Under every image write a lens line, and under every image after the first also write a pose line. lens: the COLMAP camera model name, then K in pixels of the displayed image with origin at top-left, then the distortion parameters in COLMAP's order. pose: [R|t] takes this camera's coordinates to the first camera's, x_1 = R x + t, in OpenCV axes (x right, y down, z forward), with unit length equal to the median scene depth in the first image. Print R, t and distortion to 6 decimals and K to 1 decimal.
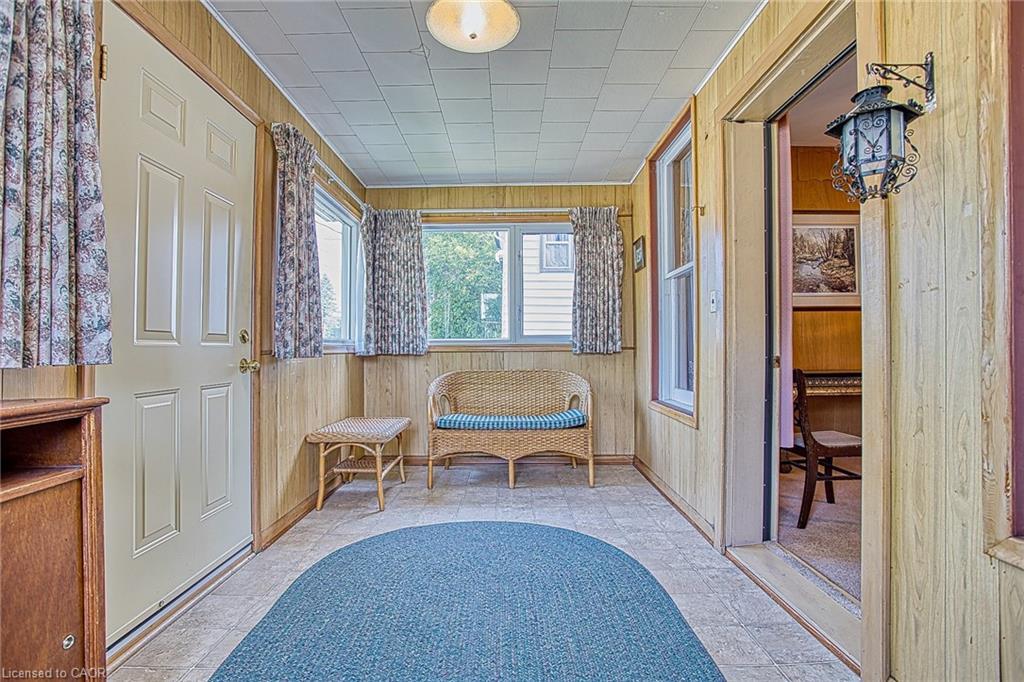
lens RADIAL K [[498.1, 0, 509.1], [0, 498.1, 341.2], [0, 0, 1]] dist [-0.075420, 0.035474]
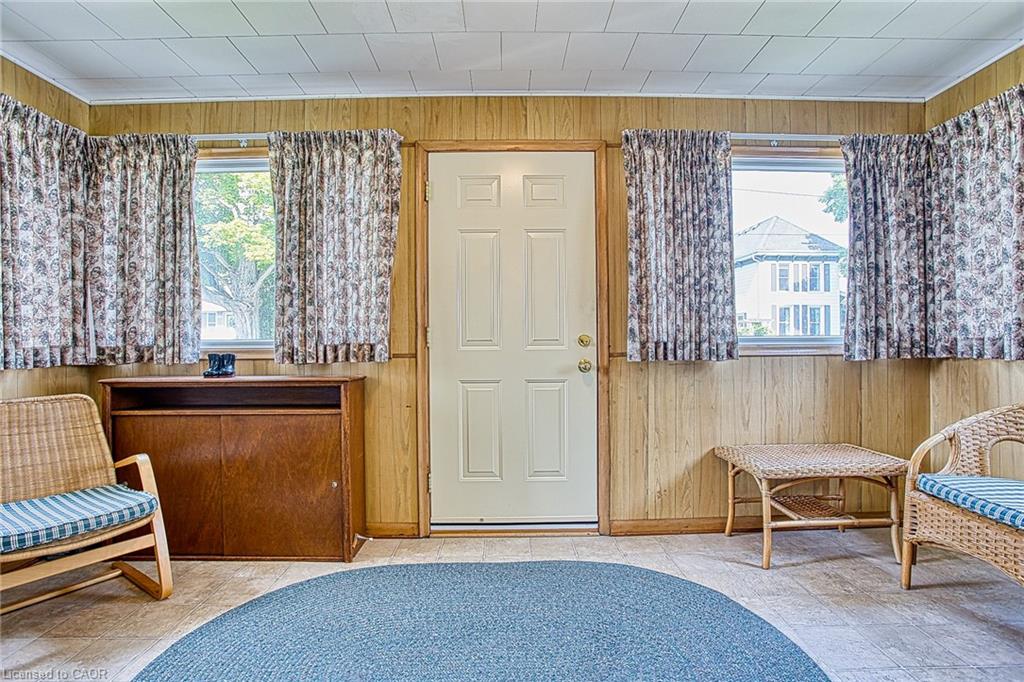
lens RADIAL K [[498.1, 0, 509.1], [0, 498.1, 341.2], [0, 0, 1]] dist [-0.075420, 0.035474]
pose [[0.014379, 0.004017, -0.999889, 0.598370], [0.022126, 0.999746, 0.004335, -0.017888], [0.999652, -0.022186, 0.014287, 0.766556]]
